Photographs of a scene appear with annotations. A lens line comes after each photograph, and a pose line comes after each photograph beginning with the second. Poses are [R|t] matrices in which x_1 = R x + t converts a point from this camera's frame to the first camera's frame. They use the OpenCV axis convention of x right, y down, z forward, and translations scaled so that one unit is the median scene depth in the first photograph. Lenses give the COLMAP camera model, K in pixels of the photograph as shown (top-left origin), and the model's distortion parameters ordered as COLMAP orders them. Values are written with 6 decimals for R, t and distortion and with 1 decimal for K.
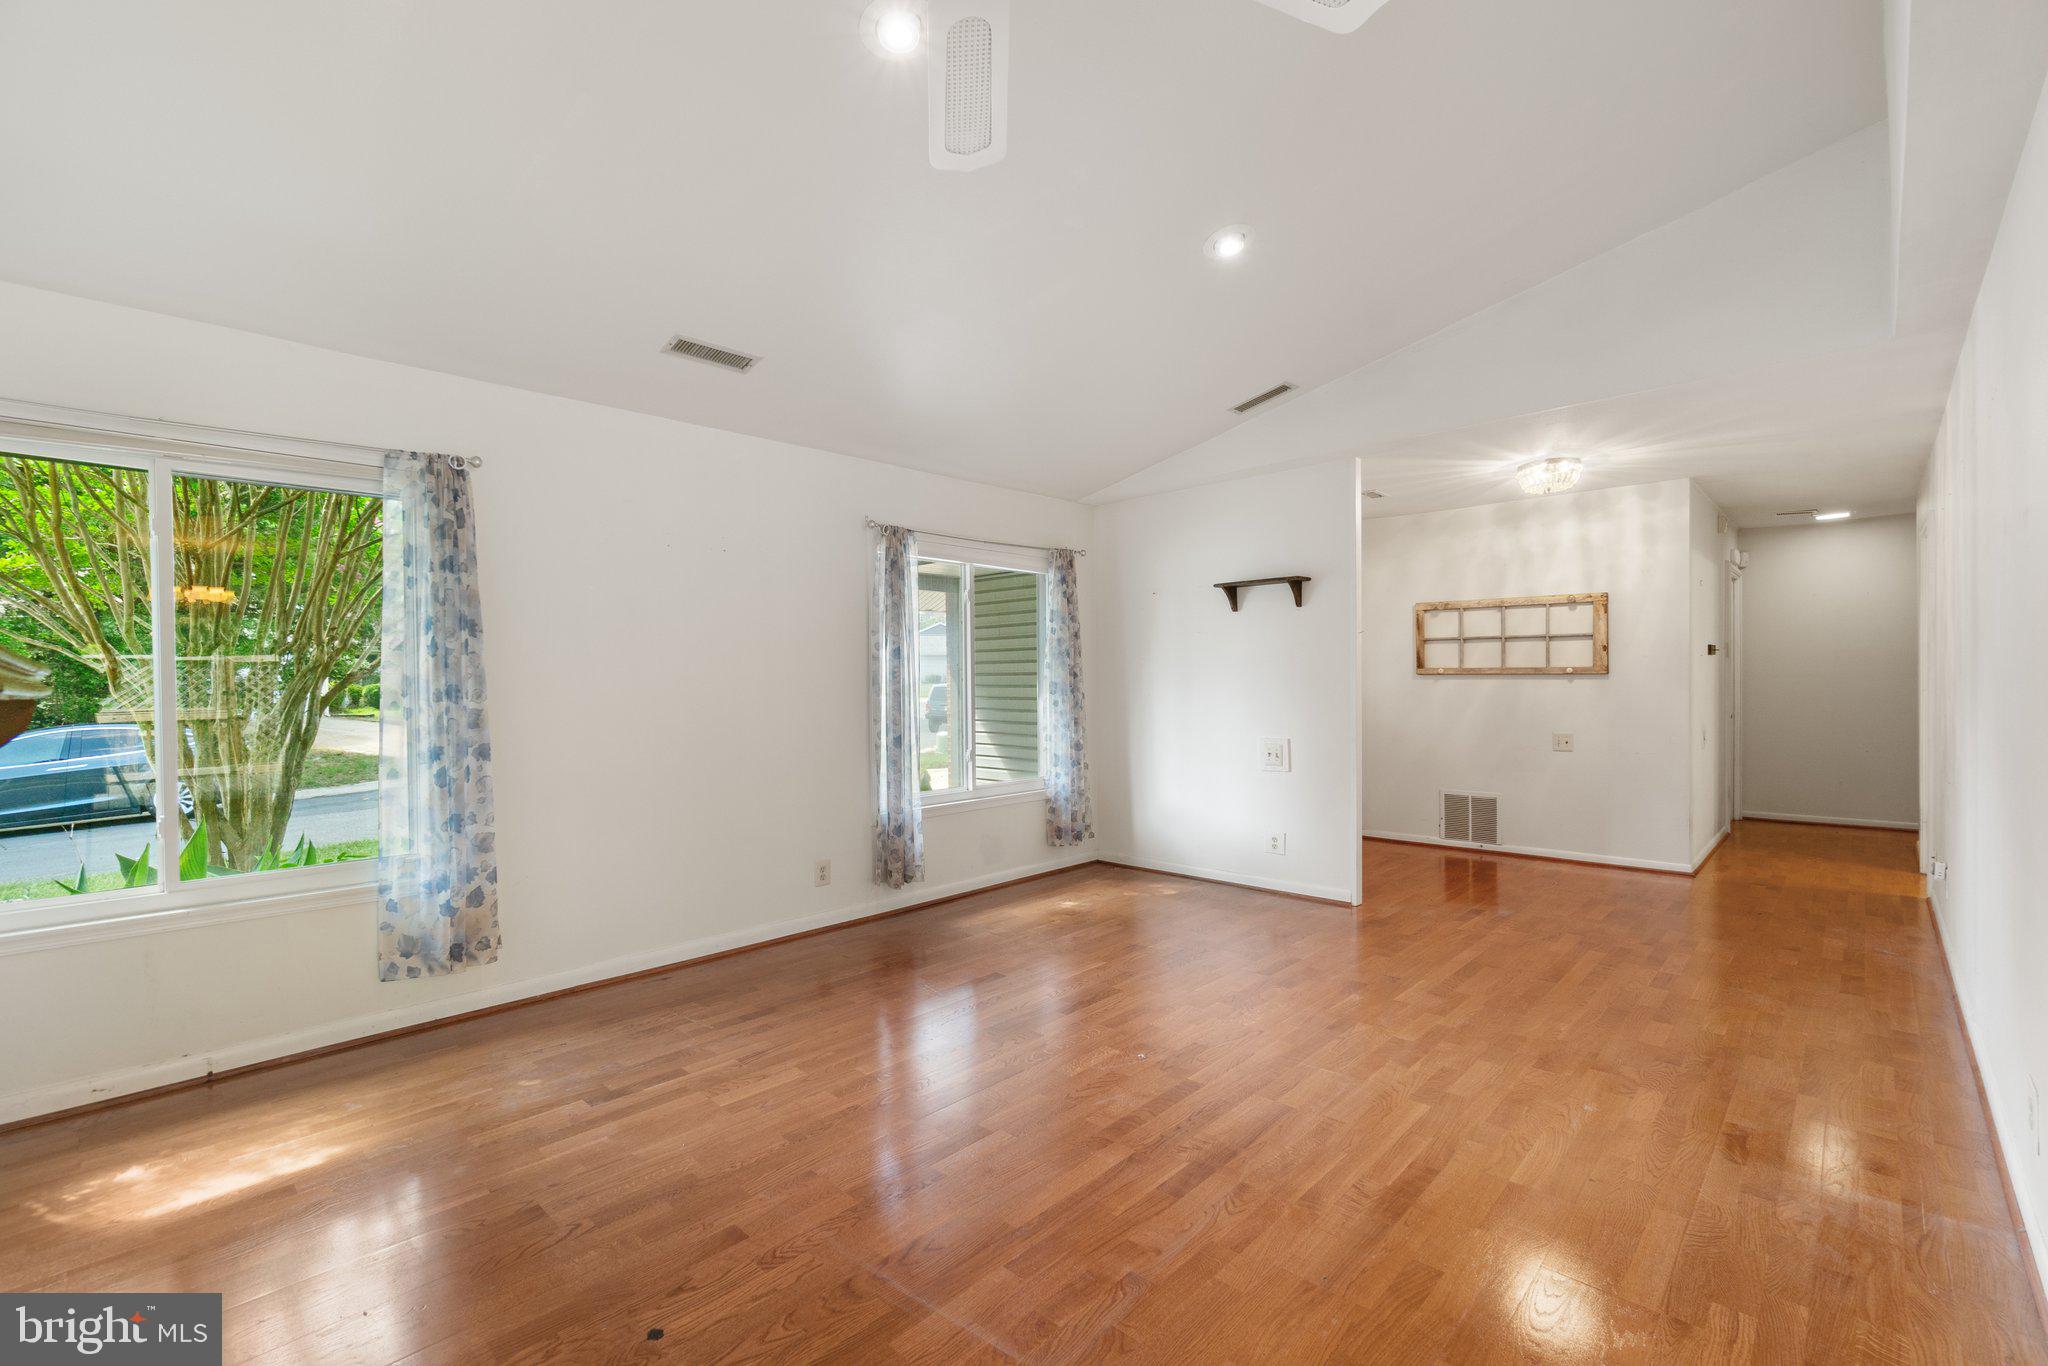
lens RADIAL K [[891.7, 0, 1024.8], [0, 891.7, 687.5], [0, 0, 1]] dist [0.000450, -0.000001]
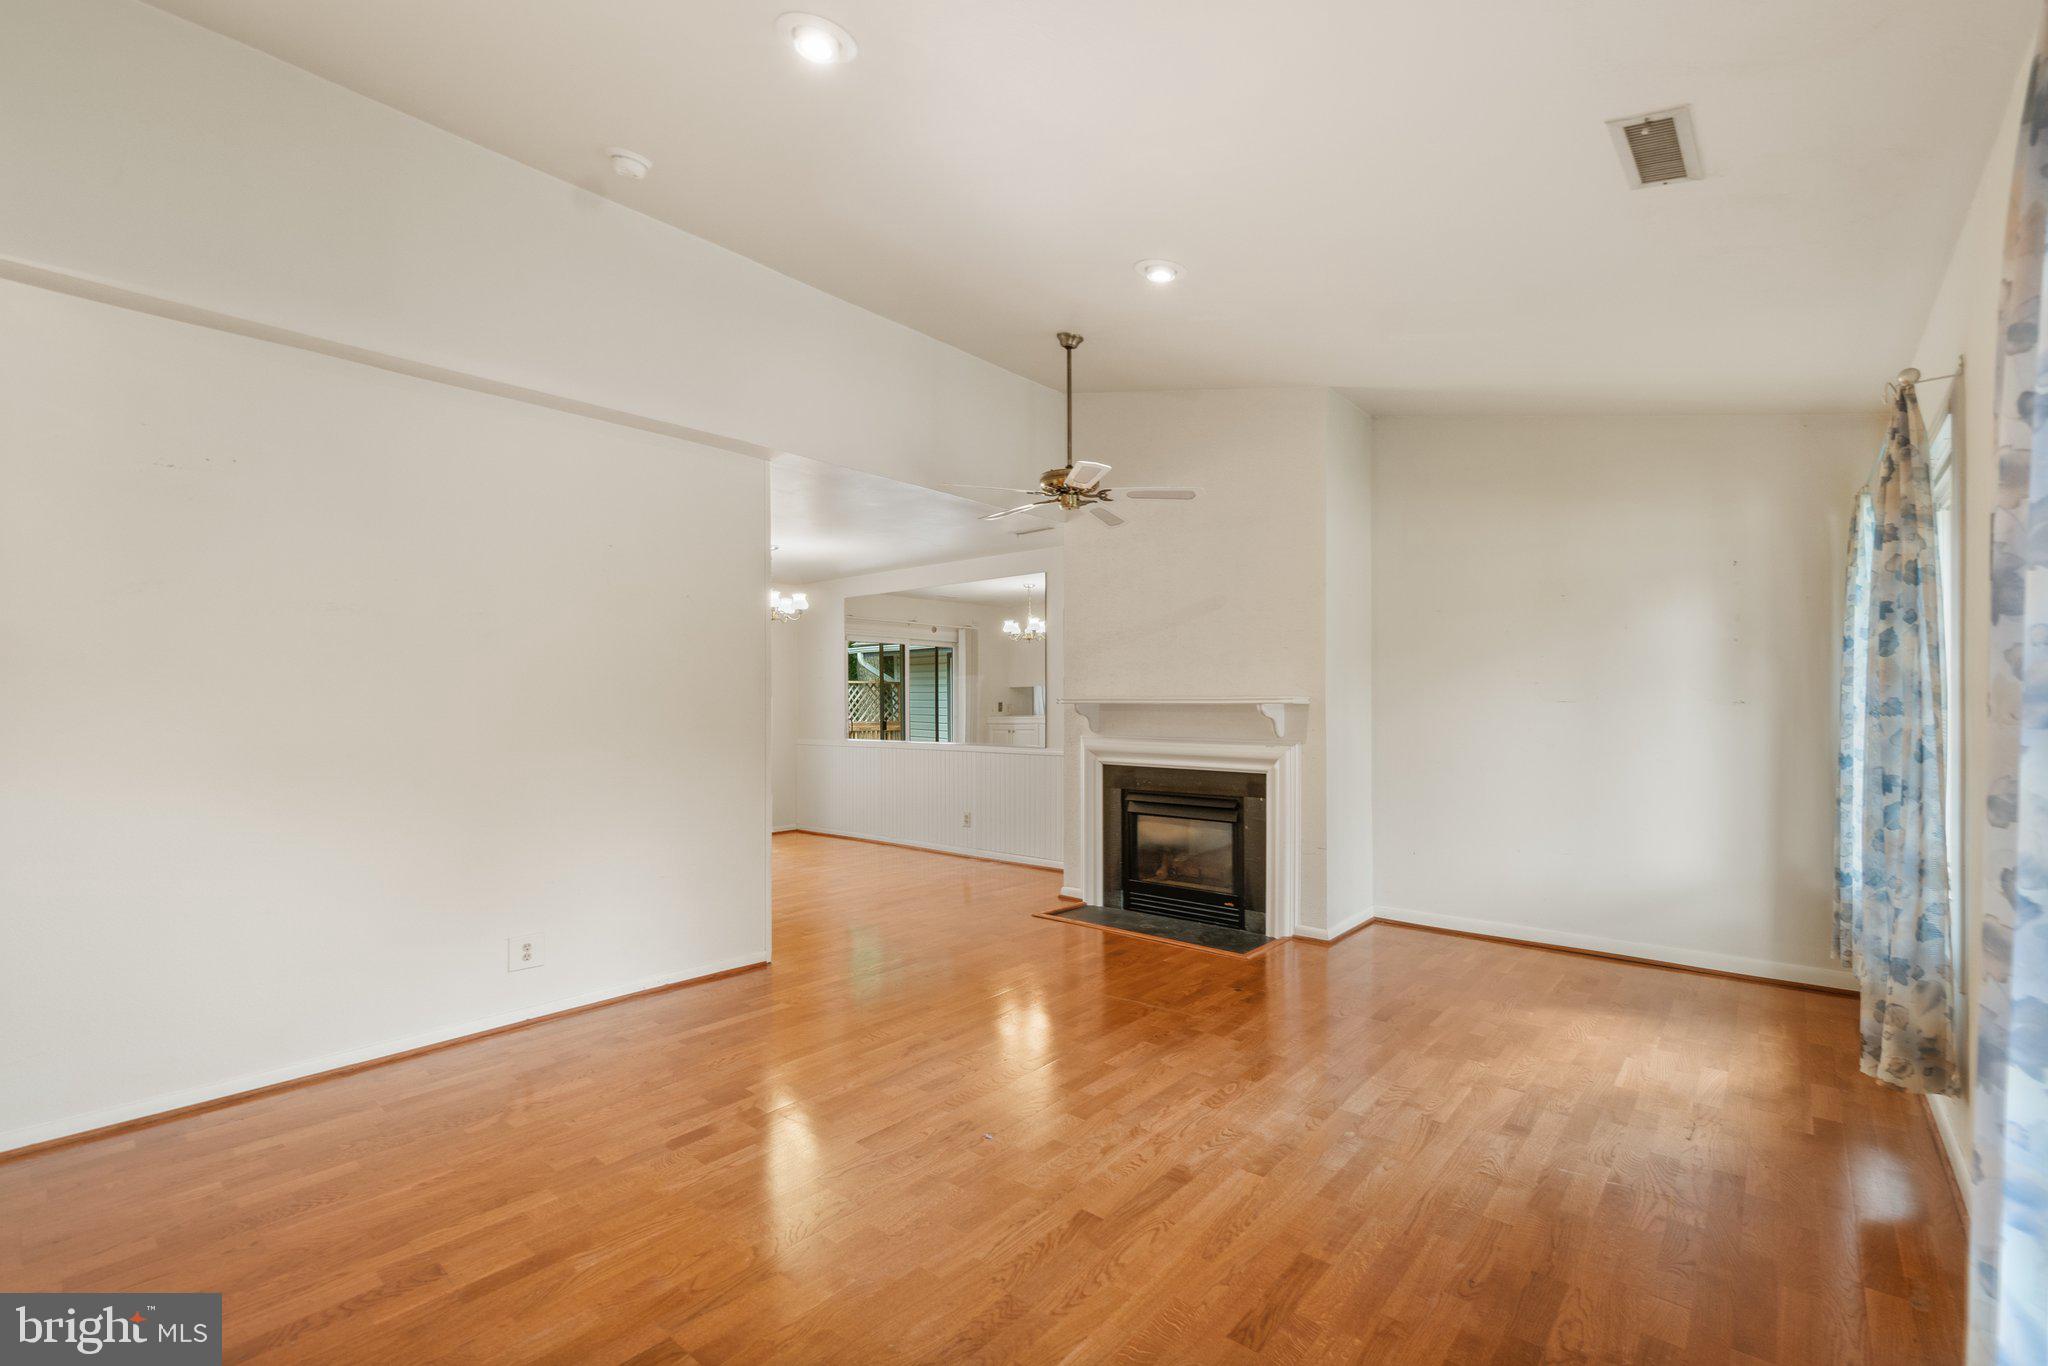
lens RADIAL K [[900.4, 0, 1030.7], [0, 900.4, 713.1], [0, 0, 1]] dist [-0.001528, 0.000057]
pose [[-0.998536, 0.015373, -0.051867, 0.116996], [0.014469, 0.999738, 0.017746, -0.013687], [0.052126, 0.016969, -0.998496, 1.670853]]
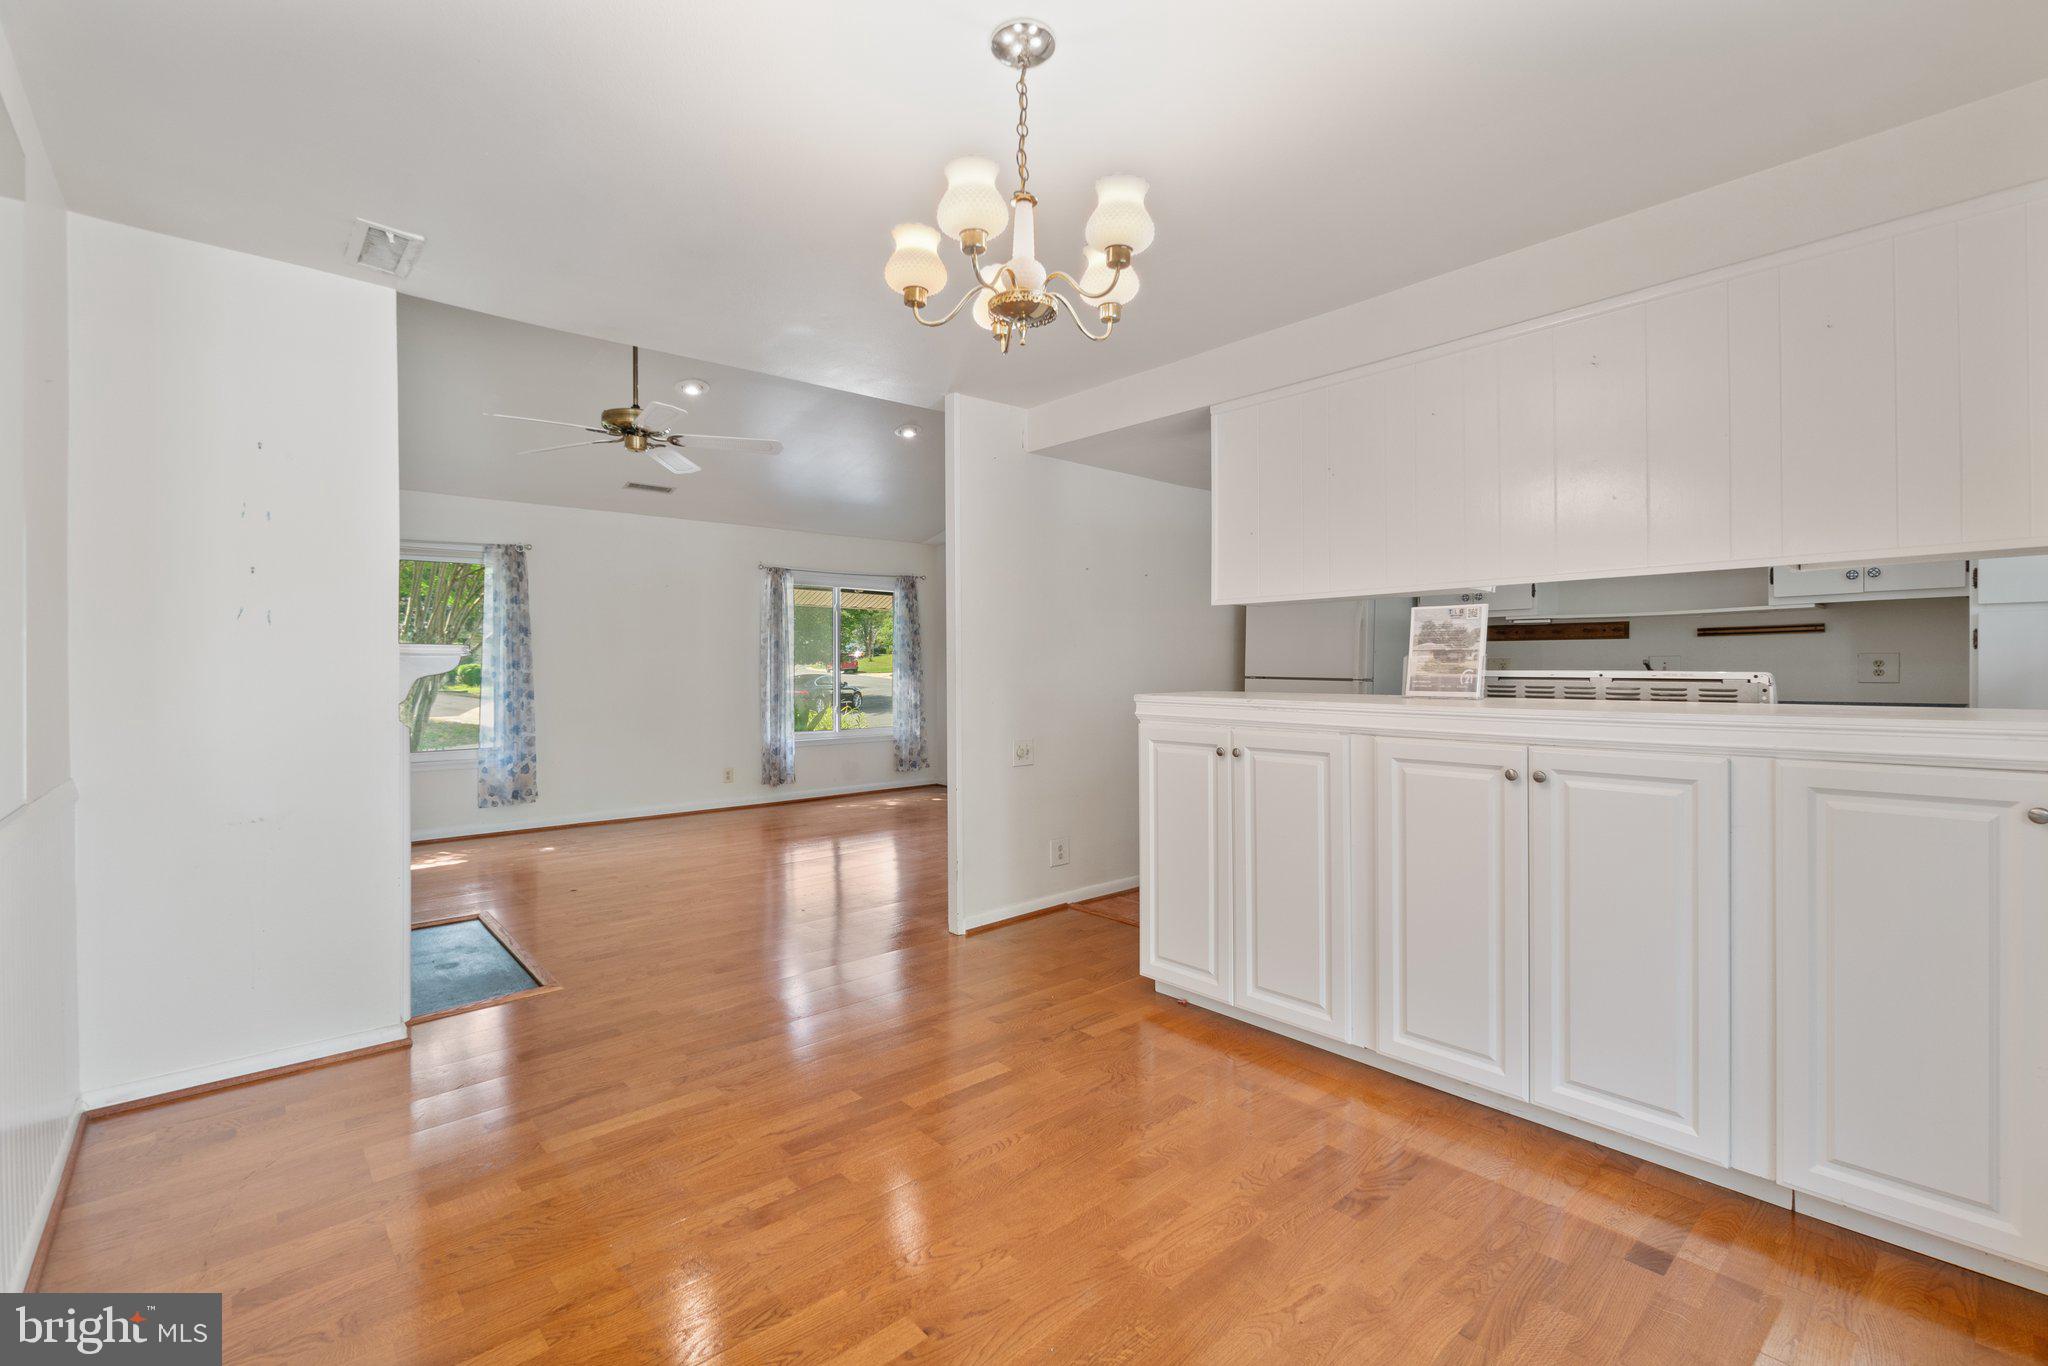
lens RADIAL K [[901.0, 0, 1021.7], [0, 901.0, 662.3], [0, 0, 1]] dist [-0.003007, -0.000046]
pose [[0.996362, 0.008570, -0.084791, 0.634321], [-0.009465, 0.999904, -0.010154, 0.010253], [0.084695, 0.010919, 0.996347, -0.878266]]
